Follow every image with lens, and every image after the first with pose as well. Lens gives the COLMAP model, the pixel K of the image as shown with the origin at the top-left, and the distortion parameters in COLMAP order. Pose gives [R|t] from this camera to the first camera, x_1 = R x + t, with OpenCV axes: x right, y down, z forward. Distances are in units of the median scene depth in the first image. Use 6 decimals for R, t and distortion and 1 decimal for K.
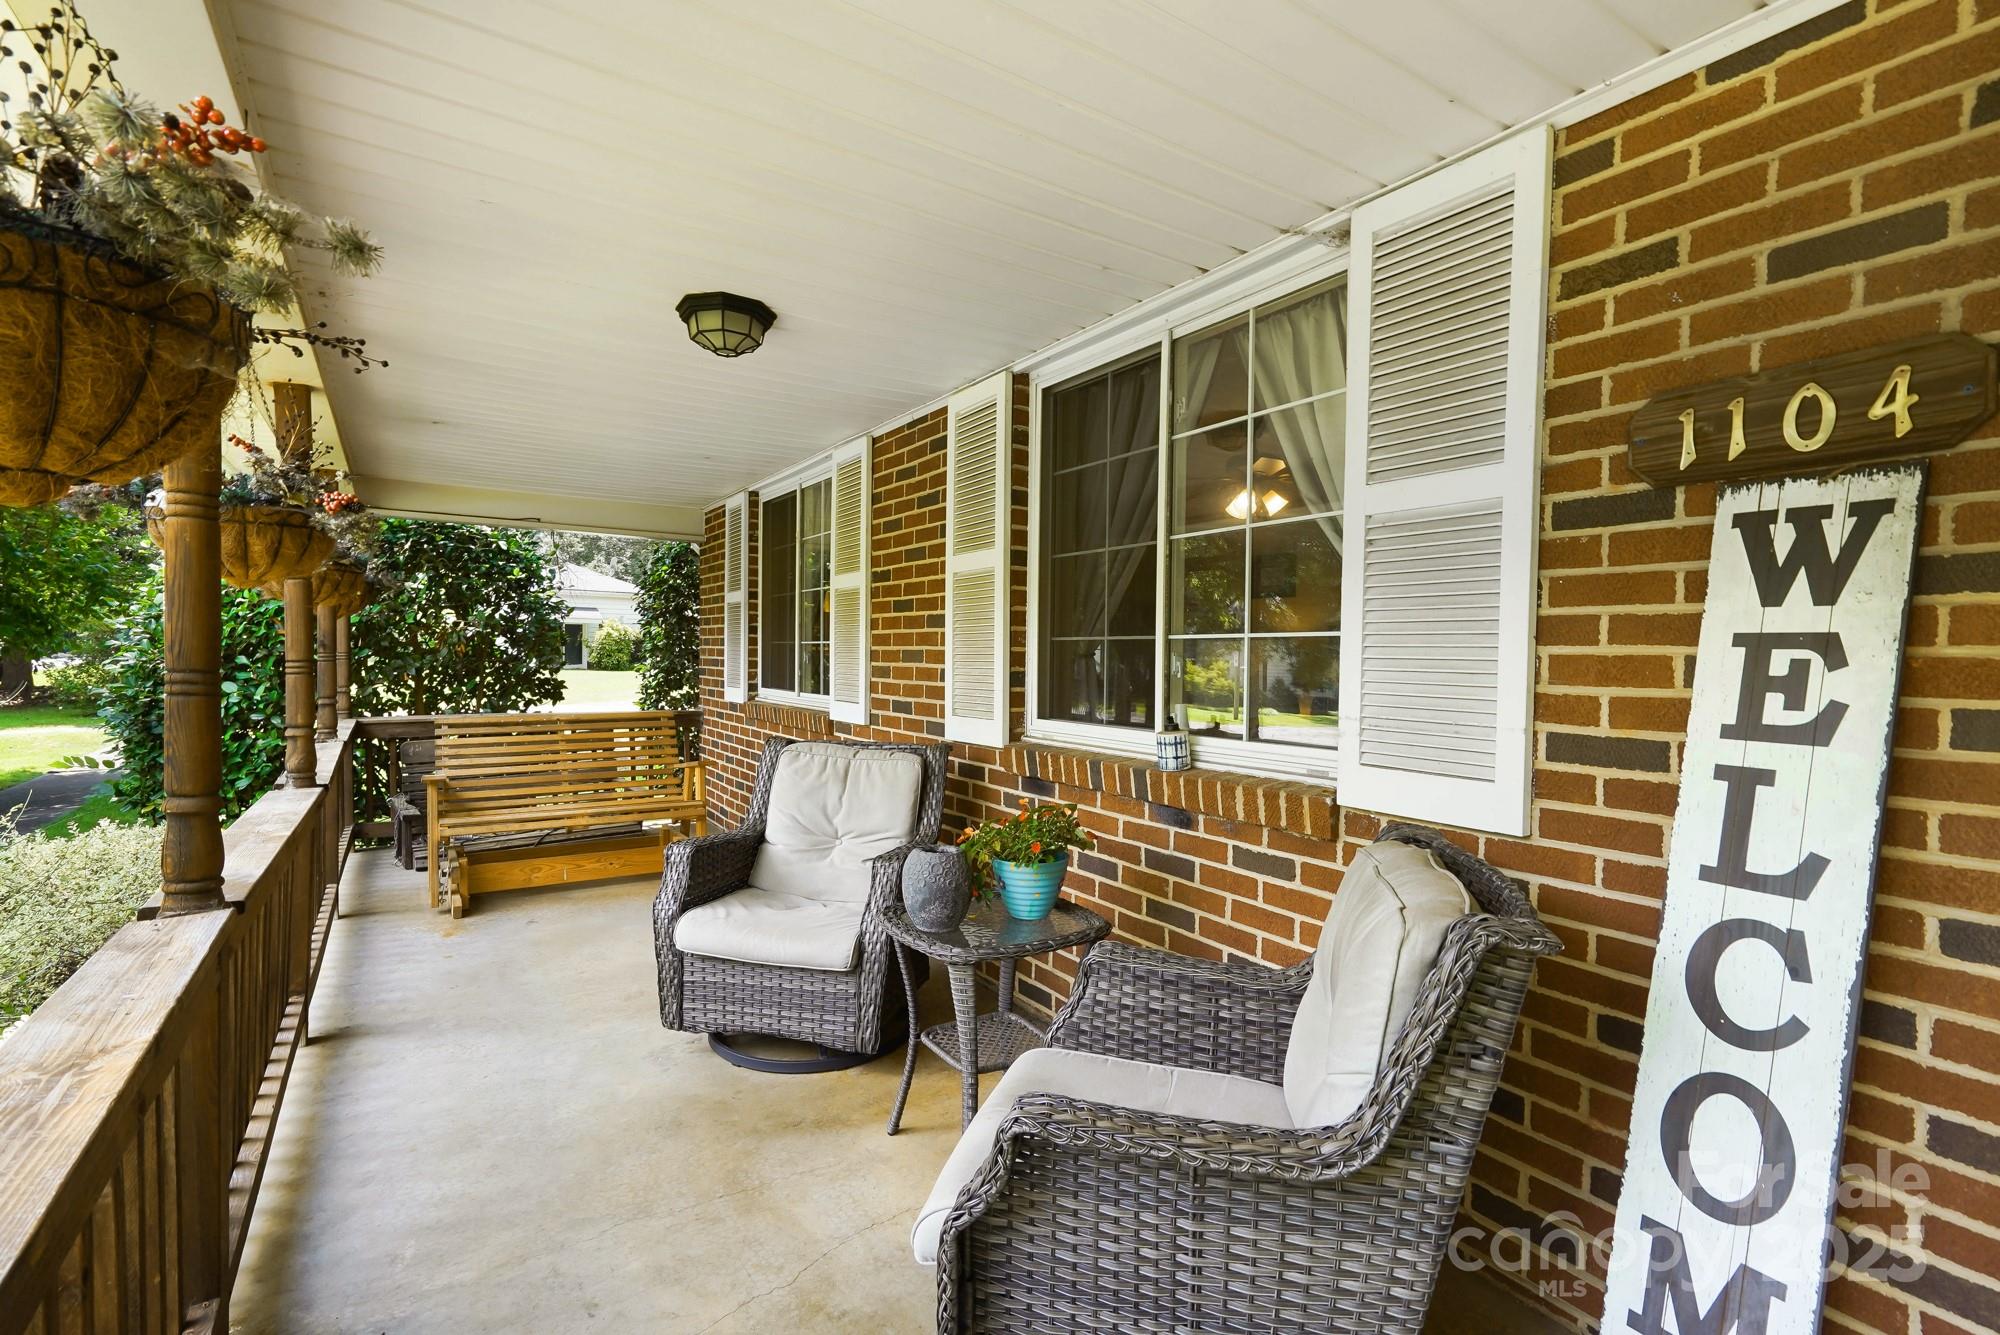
lens RADIAL K [[906.3, 0, 1000.0], [0, 906.3, 667.5], [0, 0, 1]] dist [0.018348, -0.000111]
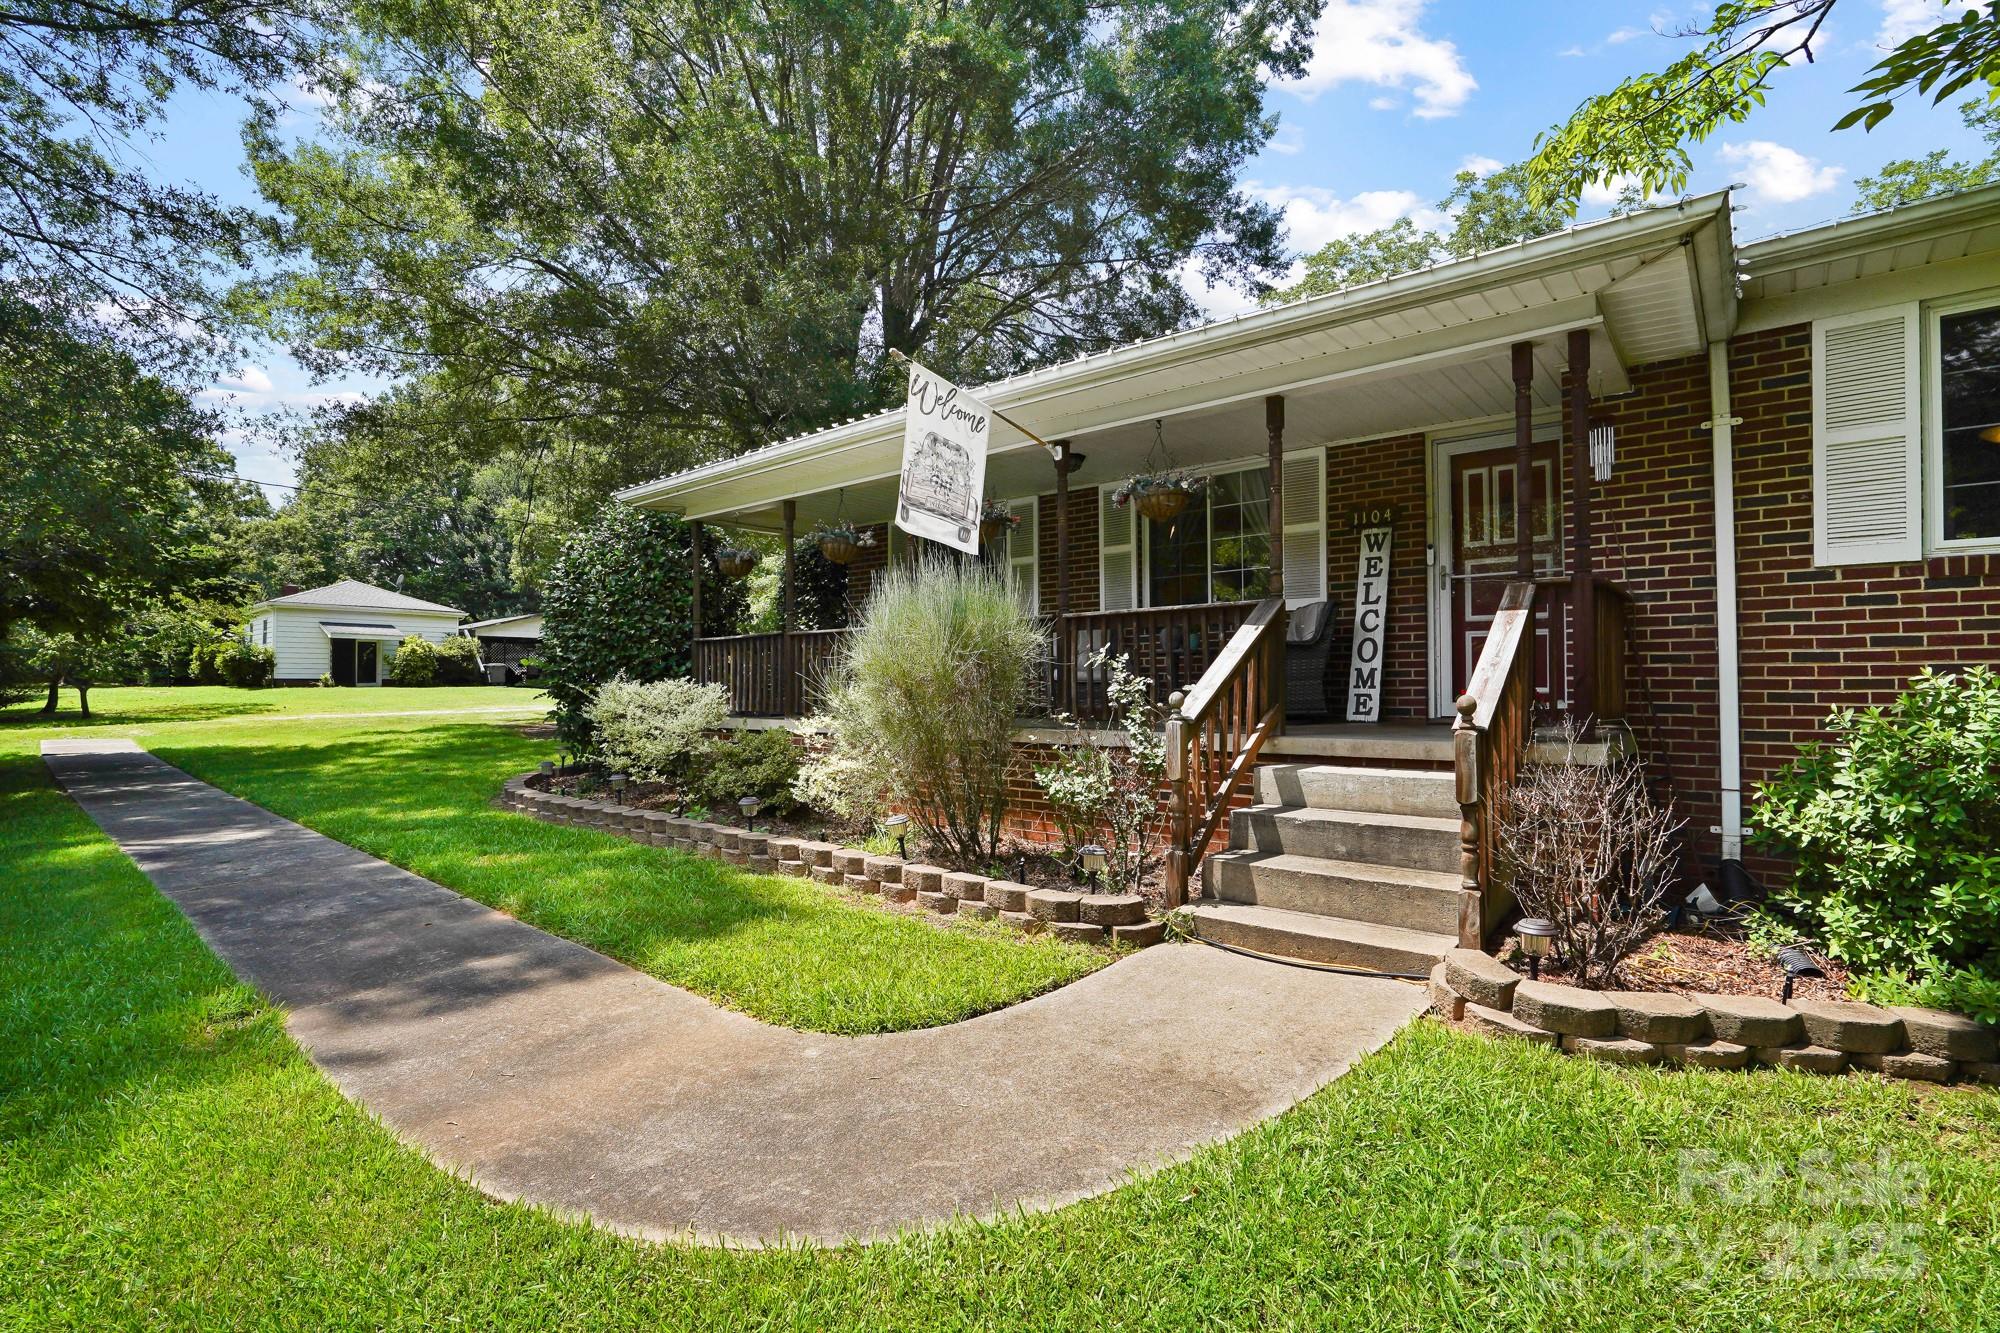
lens RADIAL K [[952.3, 0, 1000.0], [0, 952.3, 666.5], [0, 0, 1]] dist [-0.024928, 0.000484]
pose [[0.949802, -0.006495, 0.312783, -2.812085], [0.021236, 0.998817, -0.043744, 0.764974], [-0.312129, 0.048191, 0.948817, -3.376052]]
